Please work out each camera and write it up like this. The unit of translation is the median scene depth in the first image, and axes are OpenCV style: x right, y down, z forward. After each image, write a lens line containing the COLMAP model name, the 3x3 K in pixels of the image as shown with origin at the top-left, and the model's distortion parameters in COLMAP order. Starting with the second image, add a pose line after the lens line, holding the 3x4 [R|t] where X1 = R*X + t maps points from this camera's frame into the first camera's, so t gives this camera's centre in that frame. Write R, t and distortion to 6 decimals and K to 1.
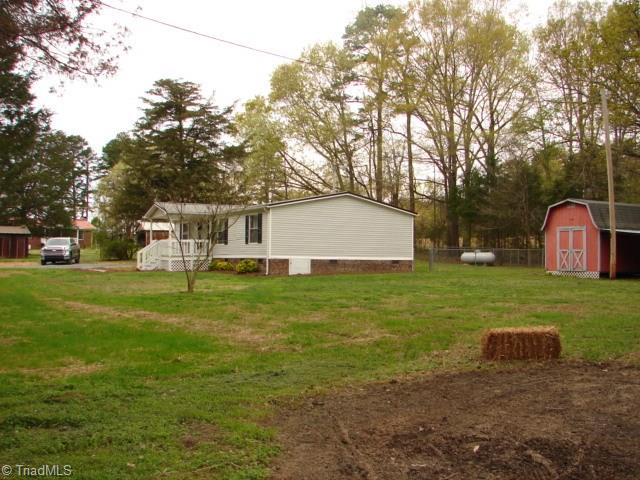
lens RADIAL K [[717.5, 0, 320.0], [0, 717.5, 240.0], [0, 0, 1]] dist [-0.202724, 0.313820]
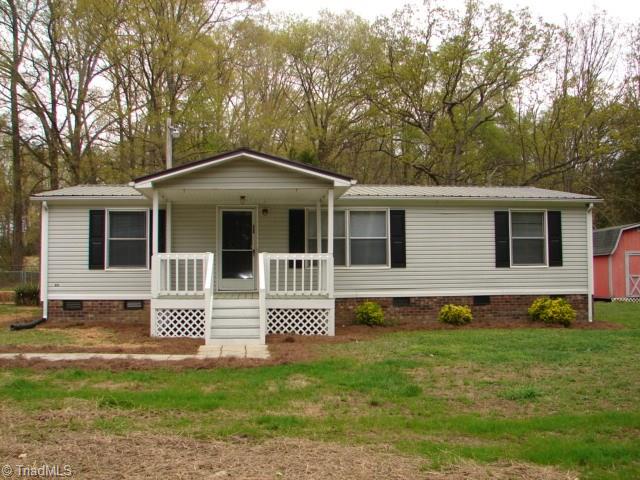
lens RADIAL K [[717.5, 0, 320.0], [0, 717.5, 240.0], [0, 0, 1]] dist [-0.202724, 0.313820]
pose [[0.426957, 0.047266, 0.903036, -0.569529], [-0.004944, 0.998740, -0.049937, 0.011849], [-0.904259, 0.016856, 0.426653, 0.853777]]
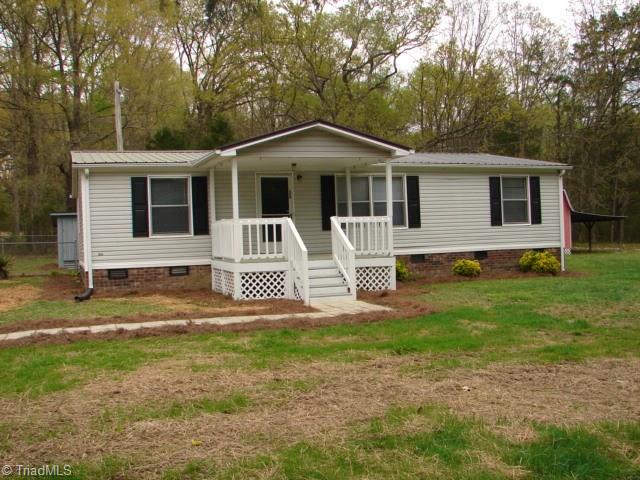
lens RADIAL K [[717.5, 0, 320.0], [0, 717.5, 240.0], [0, 0, 1]] dist [-0.202724, 0.313820]
pose [[0.172603, -0.006495, 0.984970, -0.644937], [0.023400, 0.999723, 0.002492, 0.012122], [-0.984714, 0.022618, 0.172707, 0.983254]]
